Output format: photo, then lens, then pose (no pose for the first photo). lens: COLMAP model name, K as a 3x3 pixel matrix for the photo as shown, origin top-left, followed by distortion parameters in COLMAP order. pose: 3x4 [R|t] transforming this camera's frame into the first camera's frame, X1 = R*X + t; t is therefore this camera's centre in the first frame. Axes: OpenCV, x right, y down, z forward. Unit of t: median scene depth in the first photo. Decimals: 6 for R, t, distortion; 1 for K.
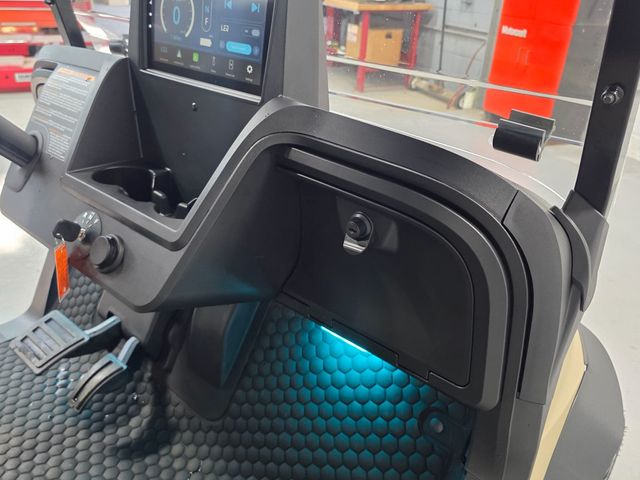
lens RADIAL K [[530.2, 0, 309.7], [0, 530.2, 258.9], [0, 0, 1]] dist [0.051374, -0.039895]
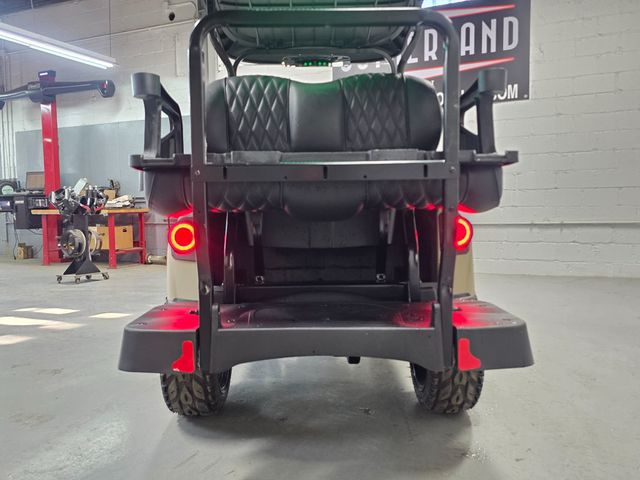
lens RADIAL K [[535.6, 0, 317.1], [0, 535.6, 239.2], [0, 0, 1]] dist [0.067387, -0.067164]
pose [[0.745375, -0.094254, 0.659948, -3.457863], [0.365219, 0.885910, -0.285970, 1.610679], [-0.557701, 0.454180, 0.694759, -2.112867]]
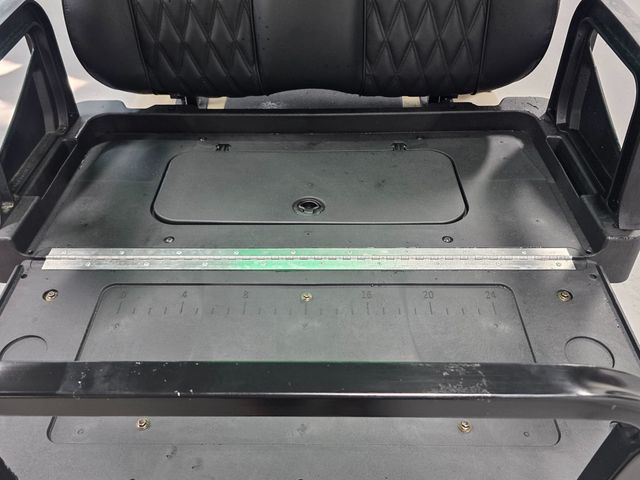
lens RADIAL K [[566.1, 0, 324.9], [0, 566.1, 258.4], [0, 0, 1]] dist [0.006114, -0.018070]
pose [[0.758751, -0.487543, 0.431971, -2.408989], [0.354867, 0.865500, 0.353525, 0.206225], [-0.546230, -0.114945, 0.829711, -1.765269]]
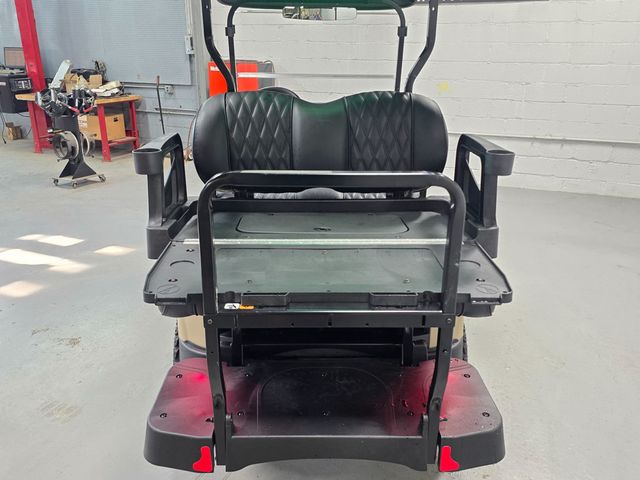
lens RADIAL K [[535.6, 0, 321.0], [0, 535.6, 245.3], [0, 0, 1]] dist [0.067387, -0.067164]
pose [[0.738521, -0.263118, 0.620770, -3.377731], [0.348973, 0.936959, -0.018031, 0.724195], [-0.576892, 0.229948, 0.783785, -2.507521]]
